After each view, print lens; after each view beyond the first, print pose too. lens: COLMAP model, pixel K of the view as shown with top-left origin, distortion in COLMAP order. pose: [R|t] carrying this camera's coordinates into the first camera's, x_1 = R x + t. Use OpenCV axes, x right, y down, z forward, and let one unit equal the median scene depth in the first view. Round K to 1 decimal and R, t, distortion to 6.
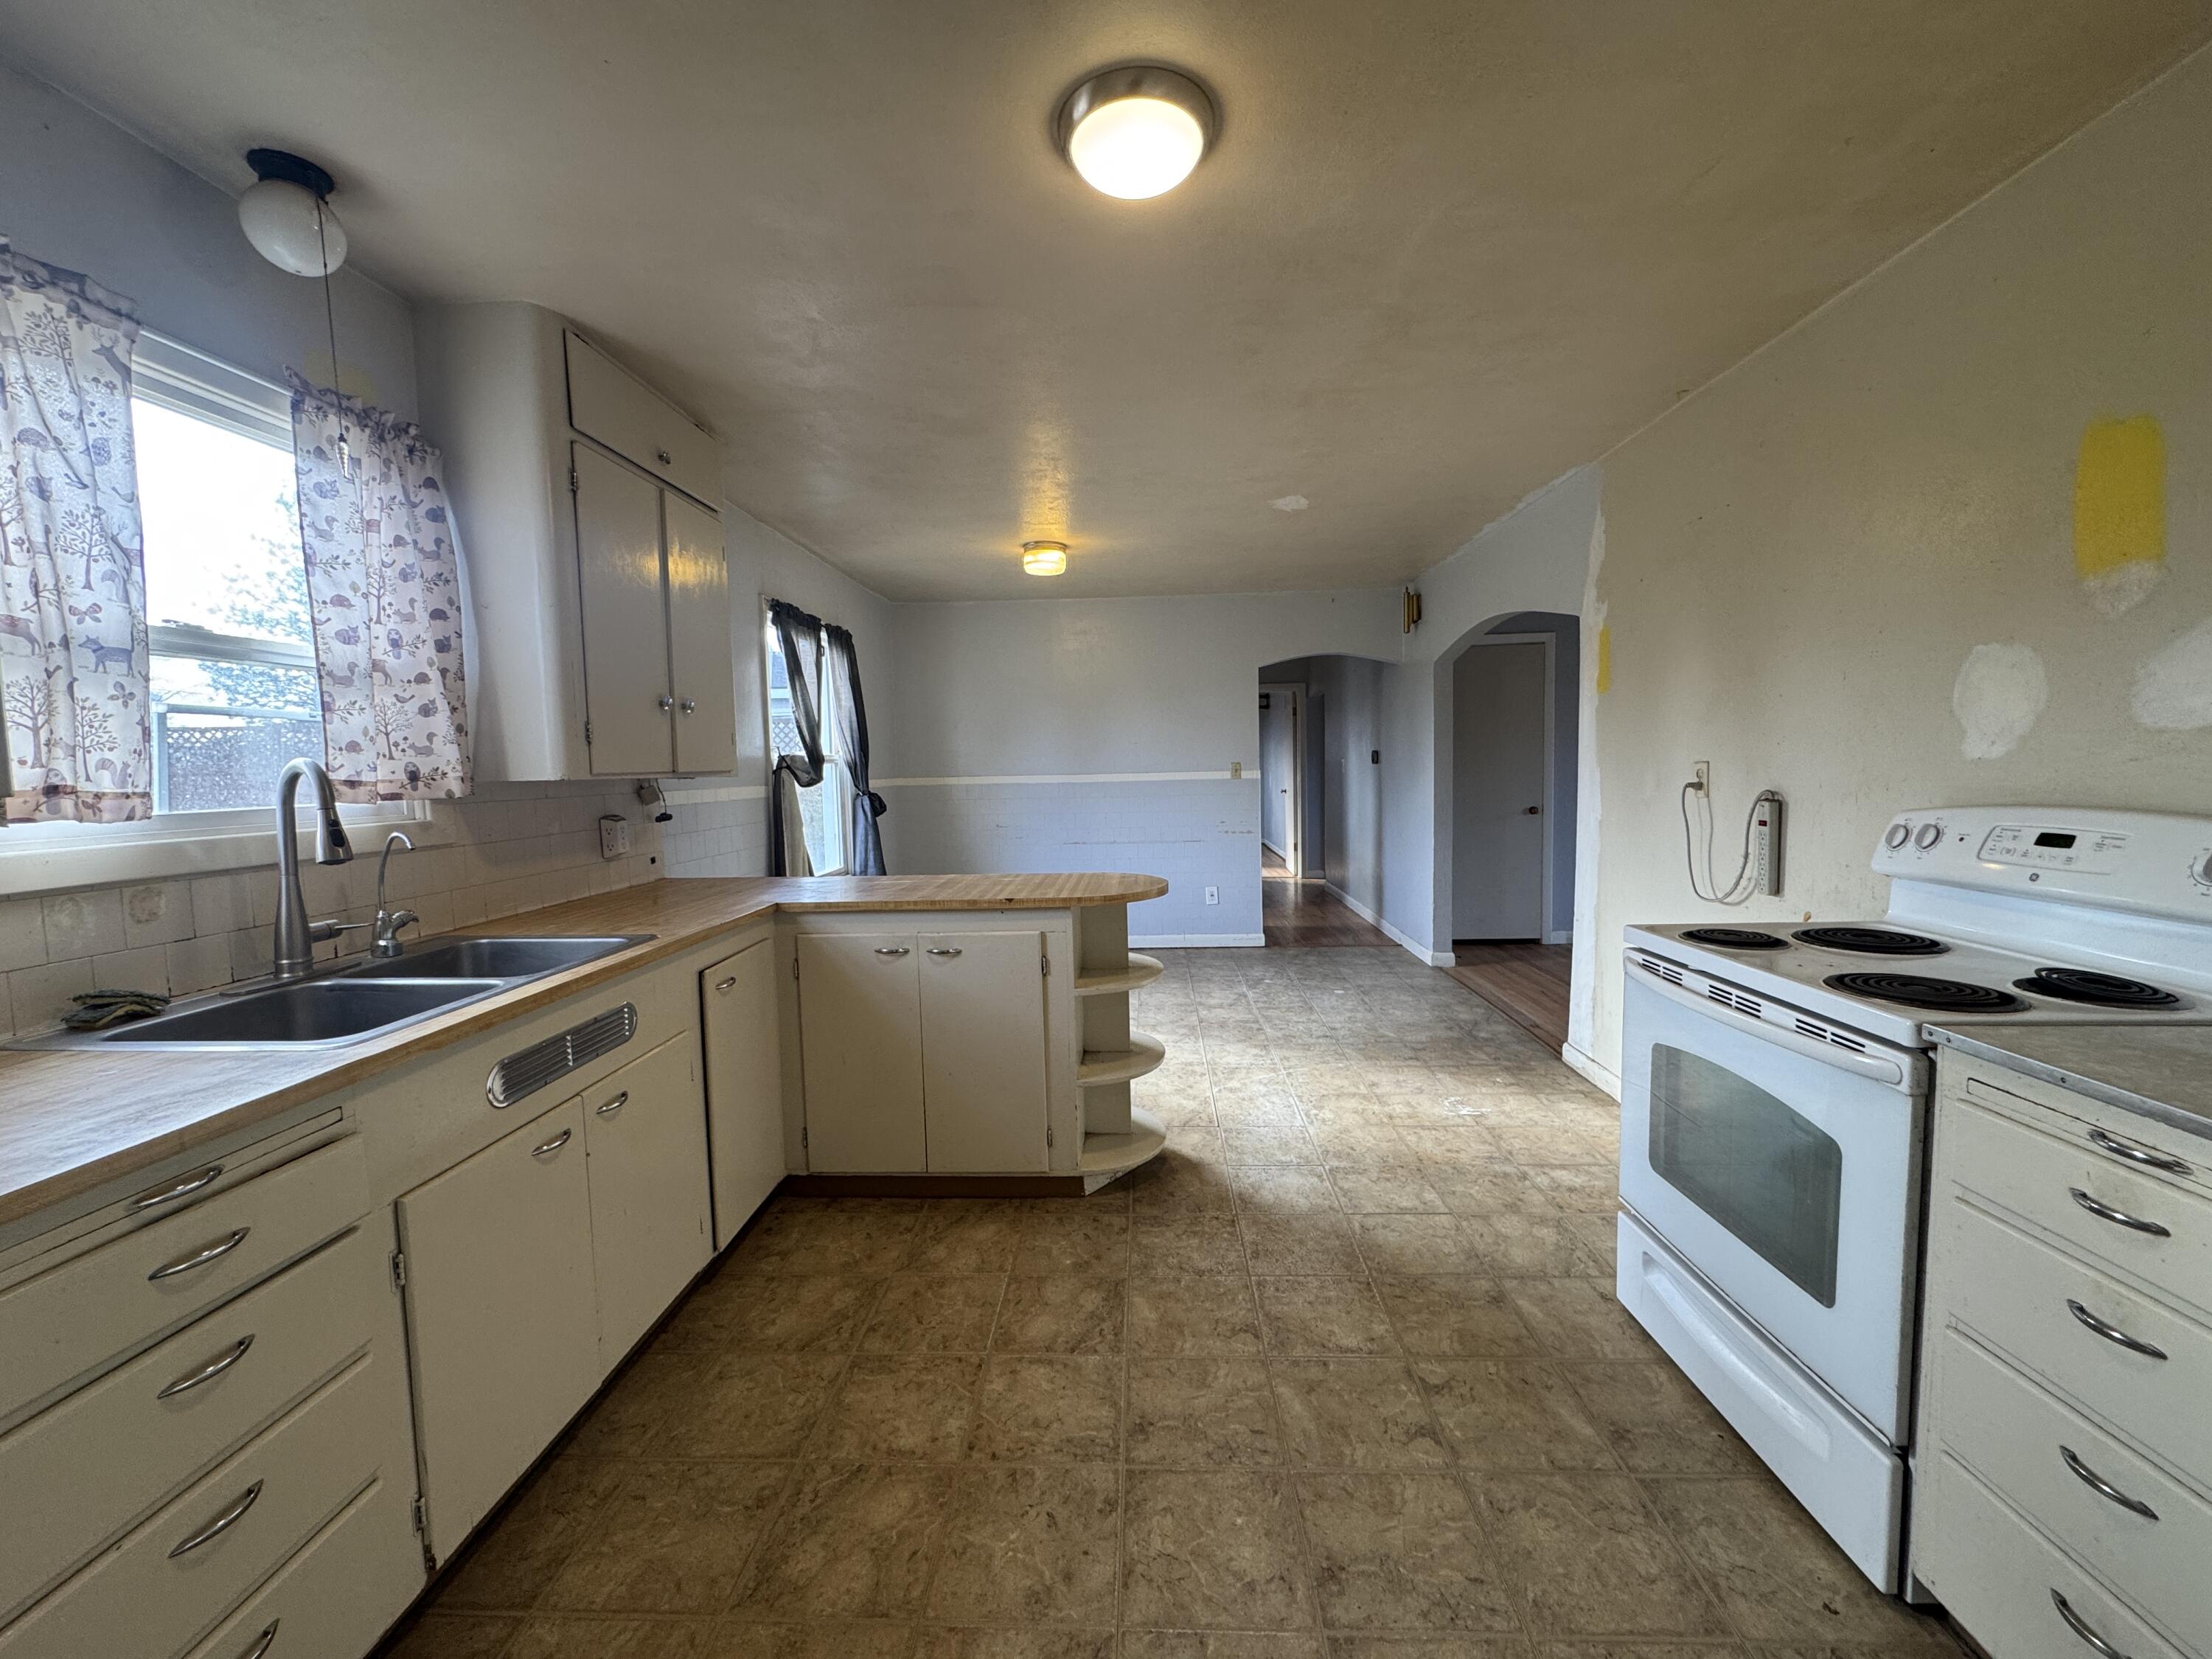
lens RADIAL K [[879.7, 0, 1108.6], [0, 879.7, 823.5], [0, 0, 1]] dist [-0.003024, 0.000501]
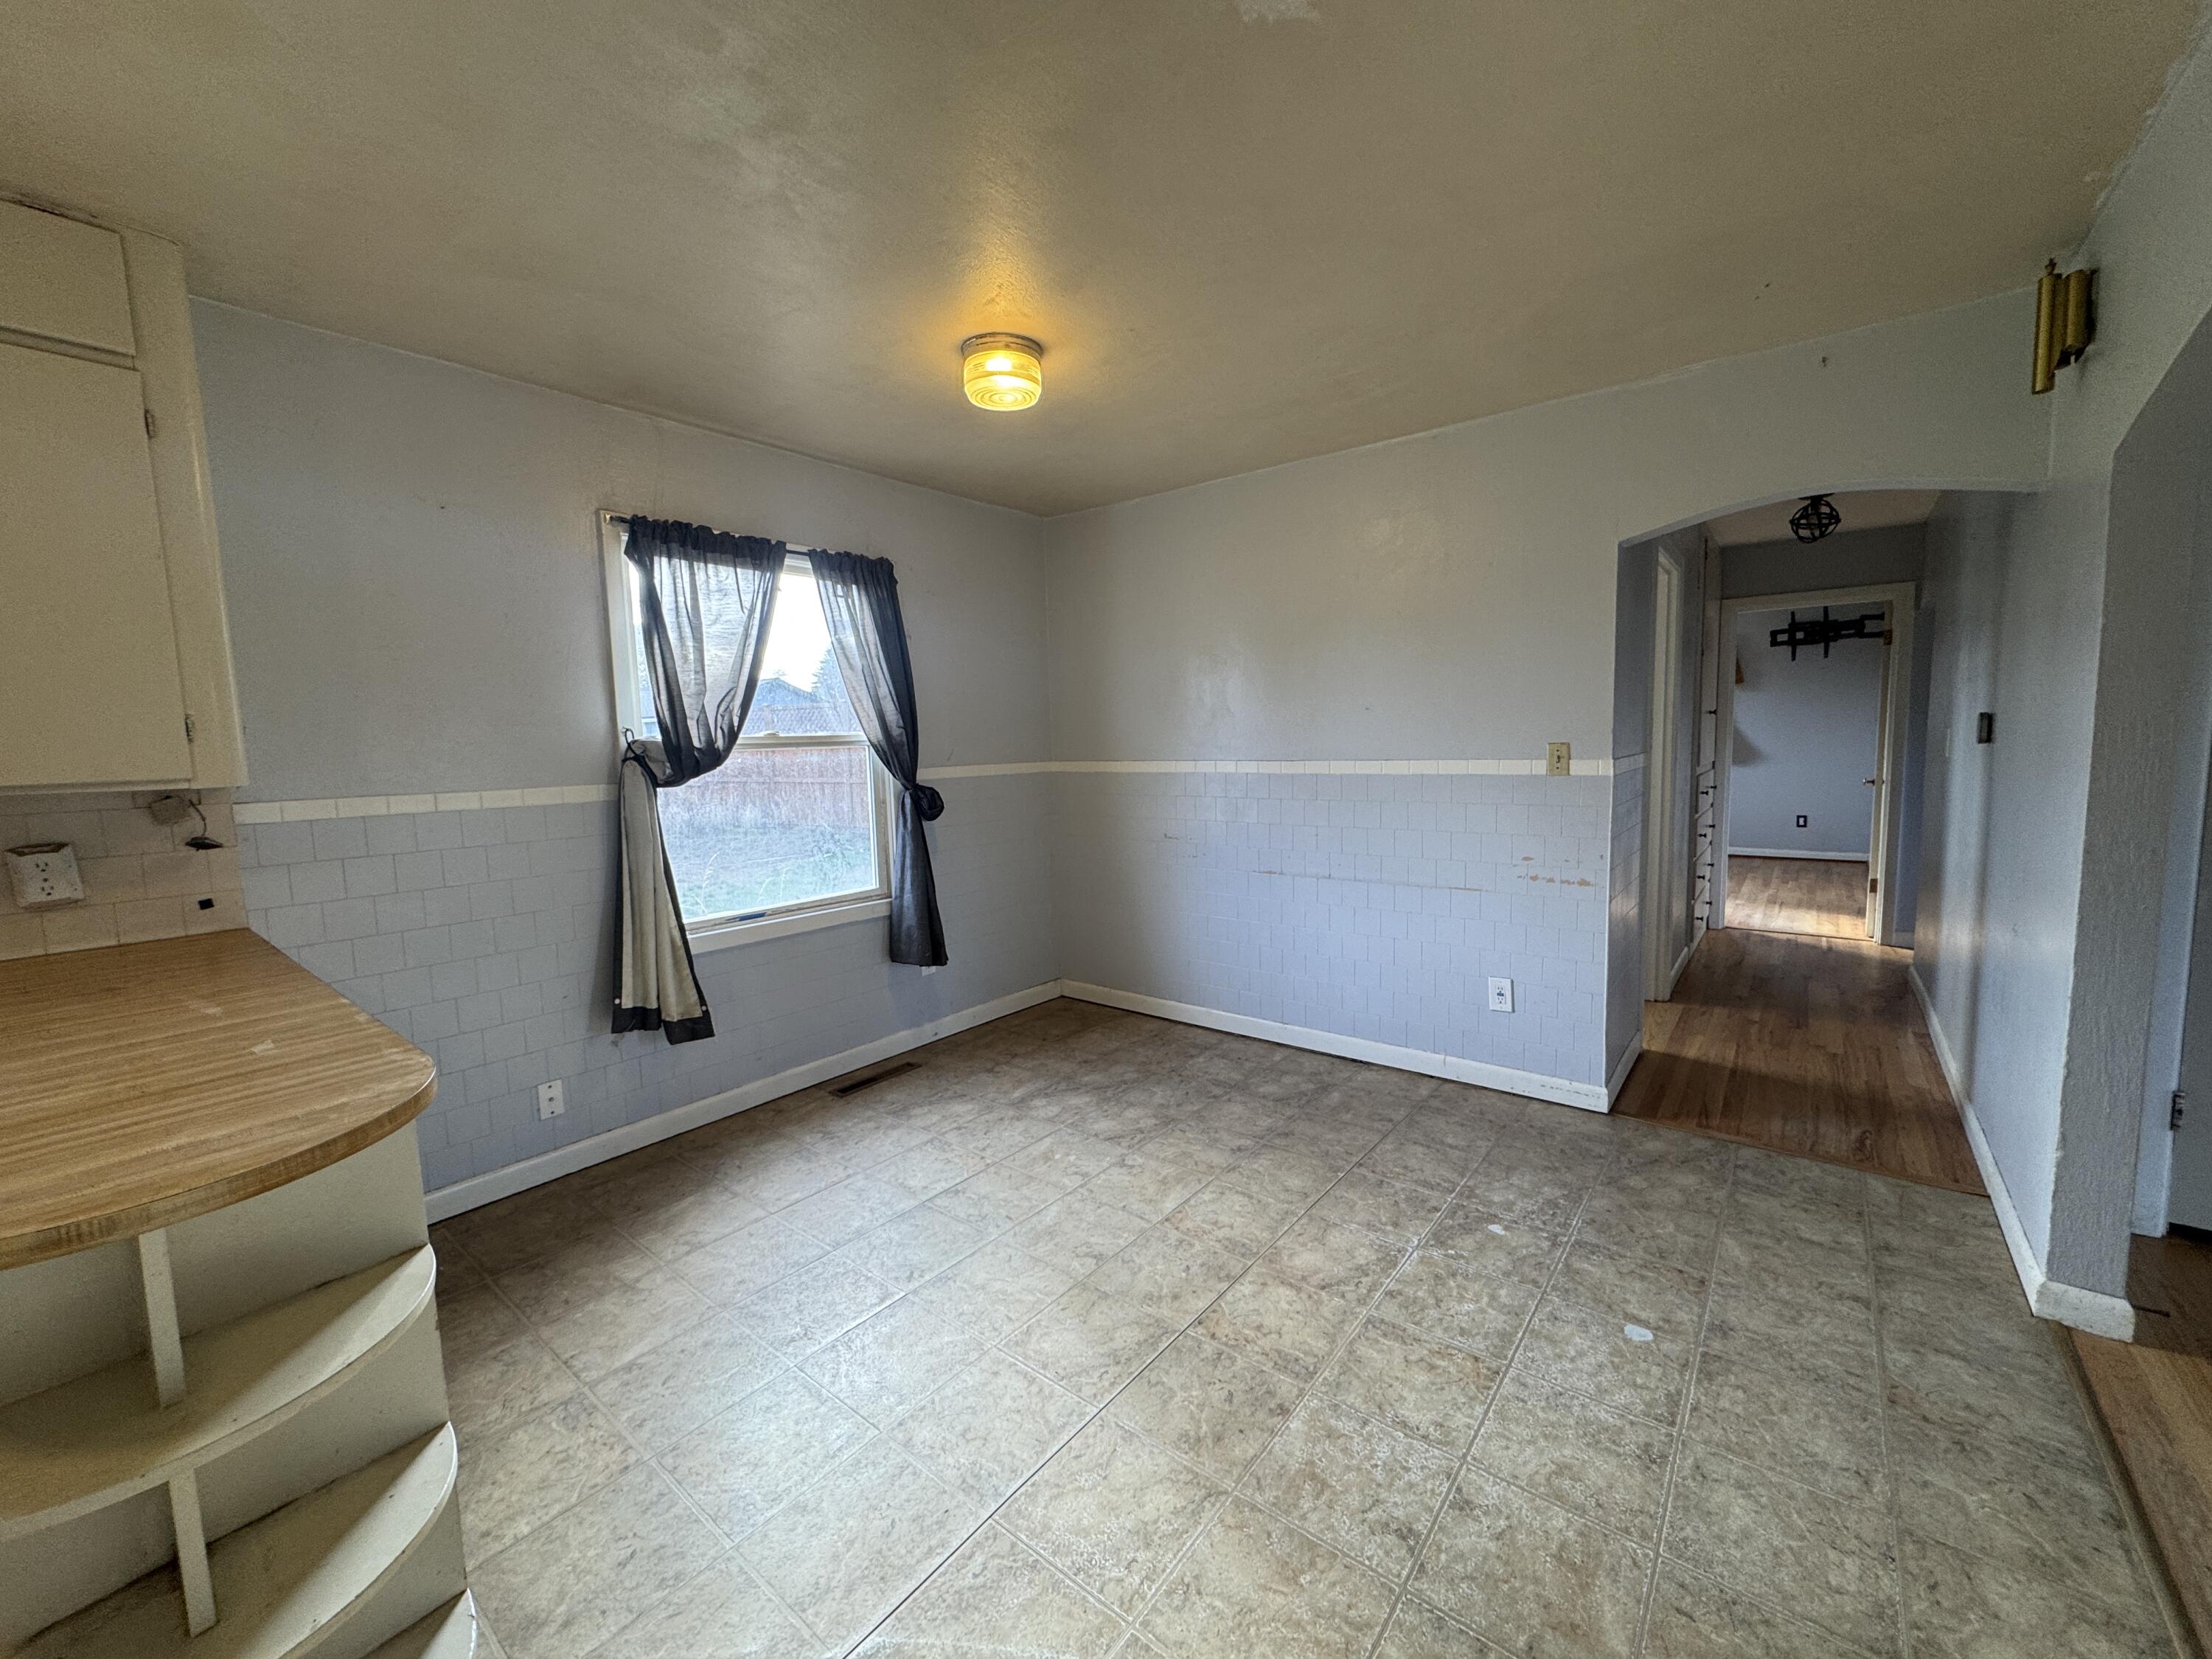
lens RADIAL K [[879.7, 0, 1108.6], [0, 879.7, 823.5], [0, 0, 1]] dist [-0.003024, 0.000501]
pose [[0.808591, 0.058669, -0.585438, 0.436791], [-0.033037, 0.997974, 0.054381, -0.078869], [0.587442, -0.024631, 0.808891, 0.827147]]
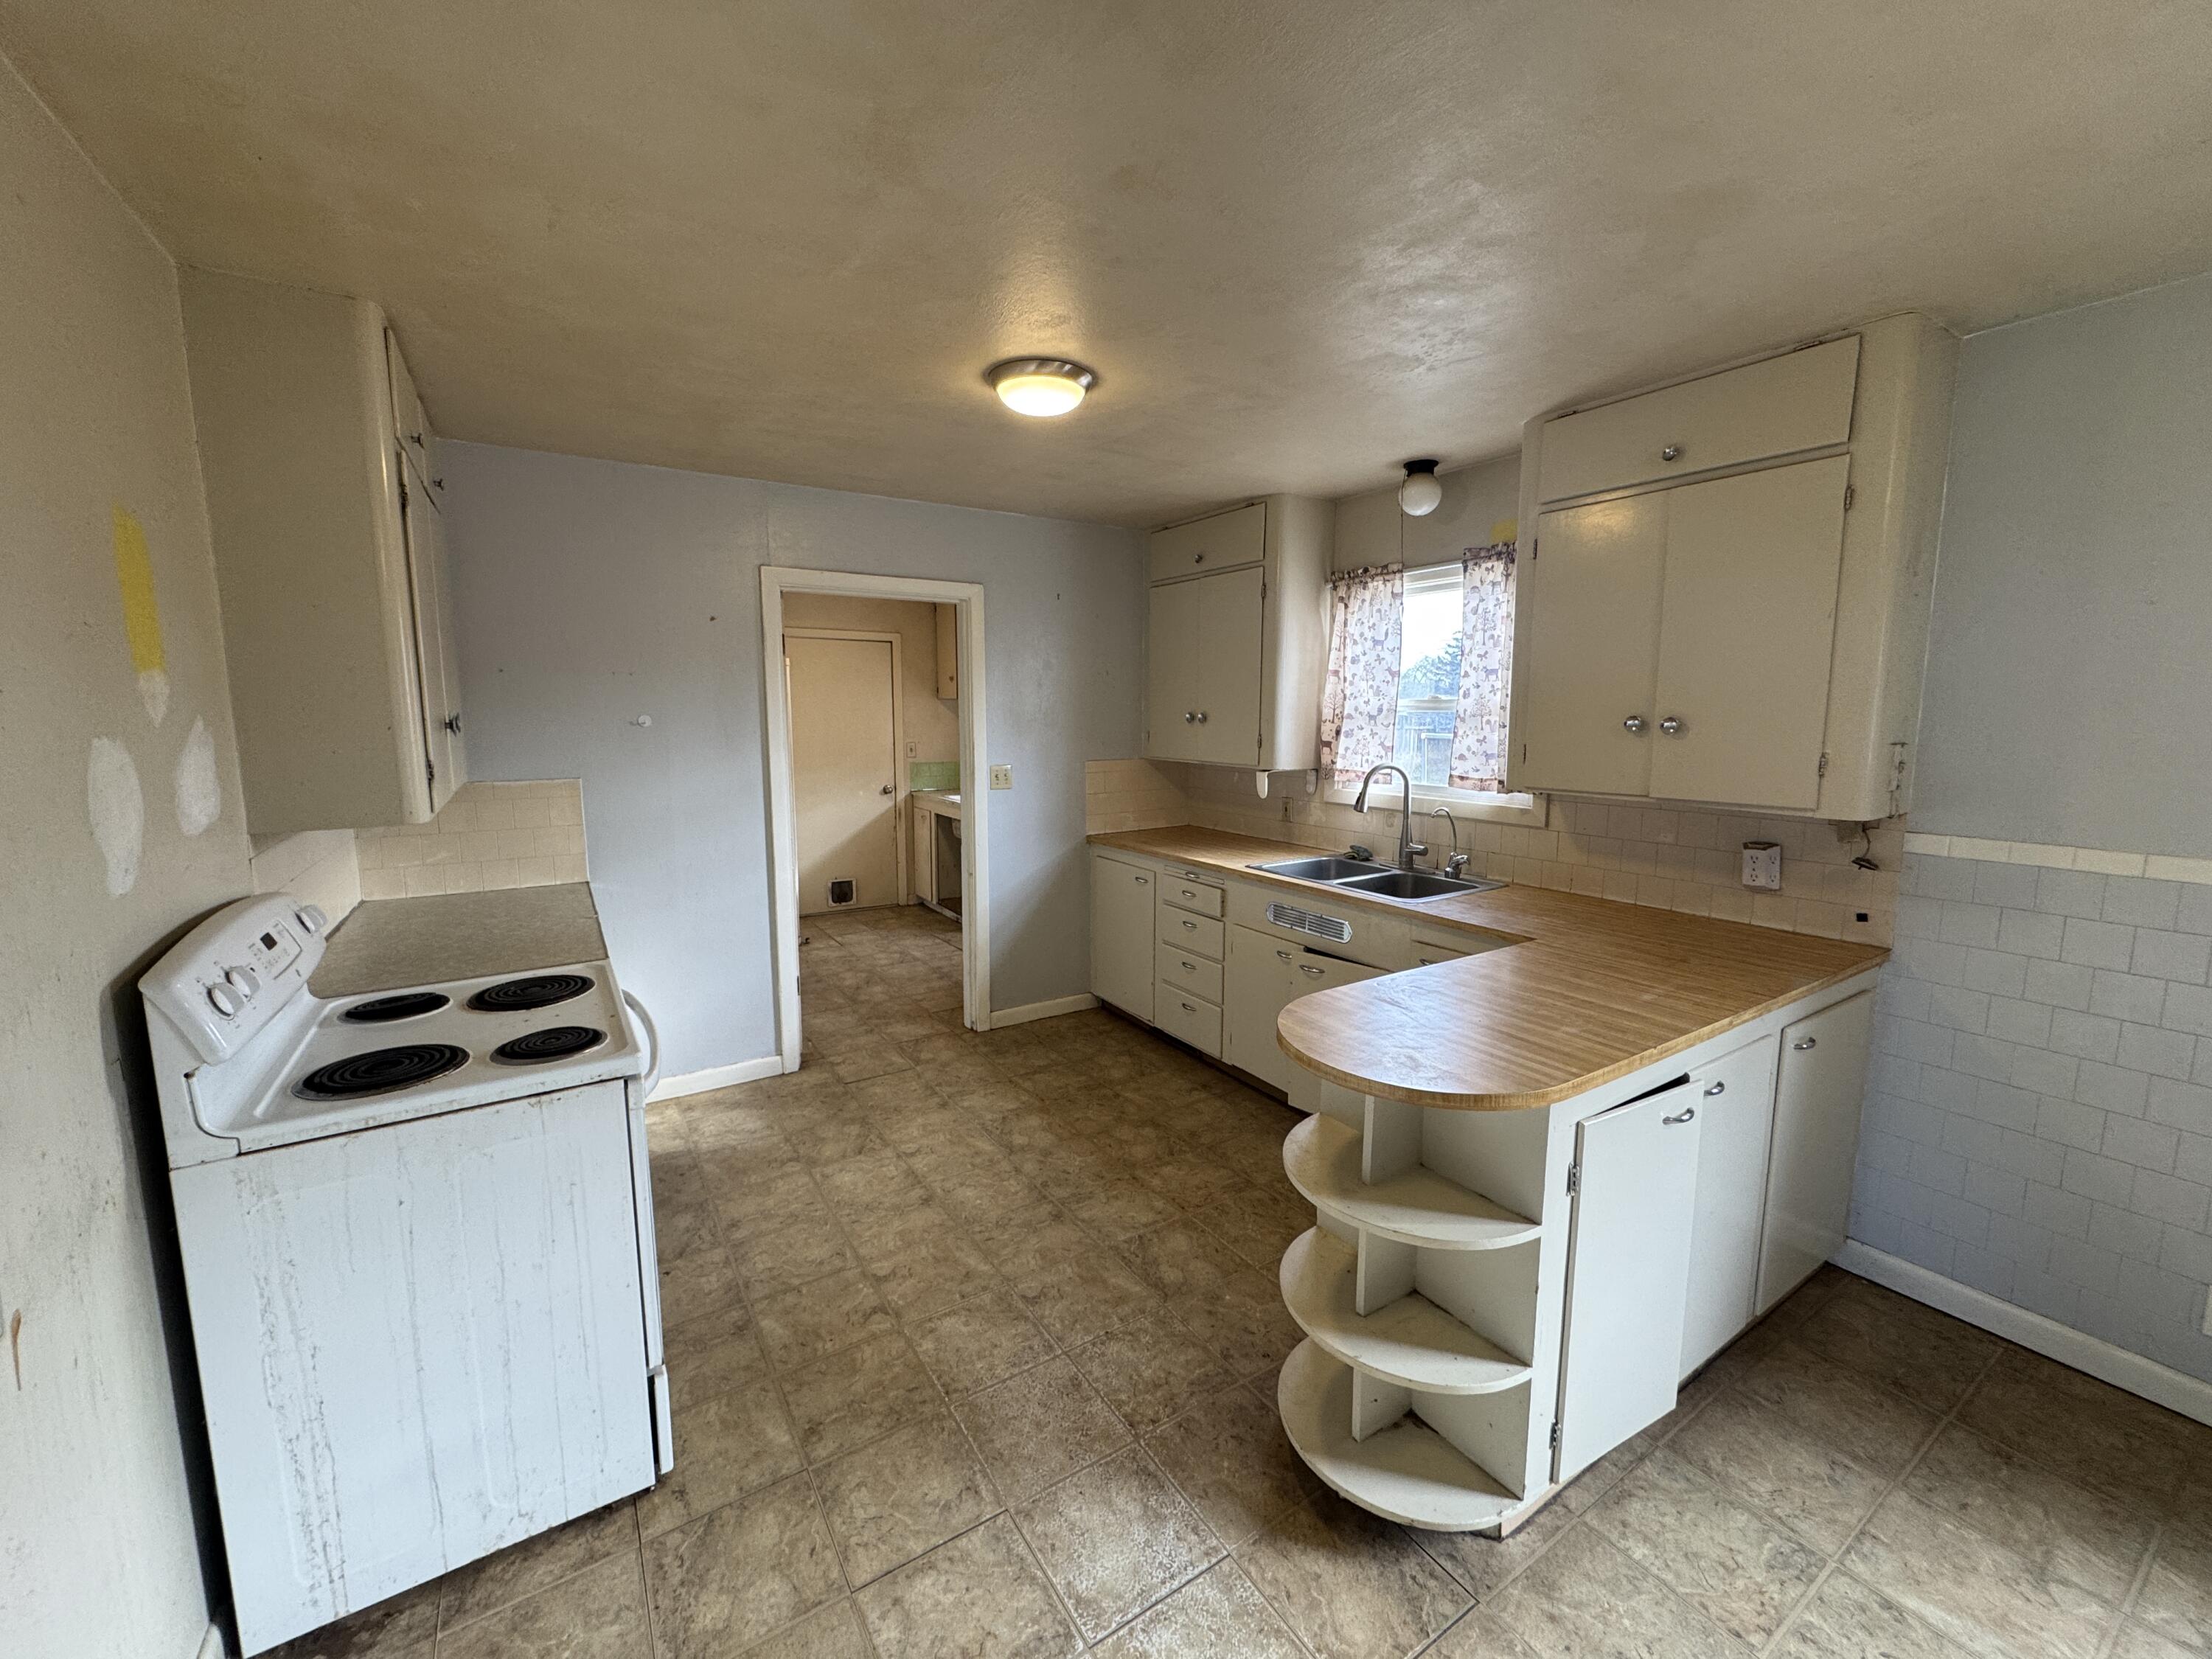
lens RADIAL K [[879.7, 0, 1108.6], [0, 879.7, 823.5], [0, 0, 1]] dist [-0.003024, 0.000501]
pose [[-0.816770, 0.097422, -0.568679, 0.421408], [-0.020813, 0.980025, 0.197784, -0.167605], [0.576588, 0.173380, -0.798427, 1.169157]]
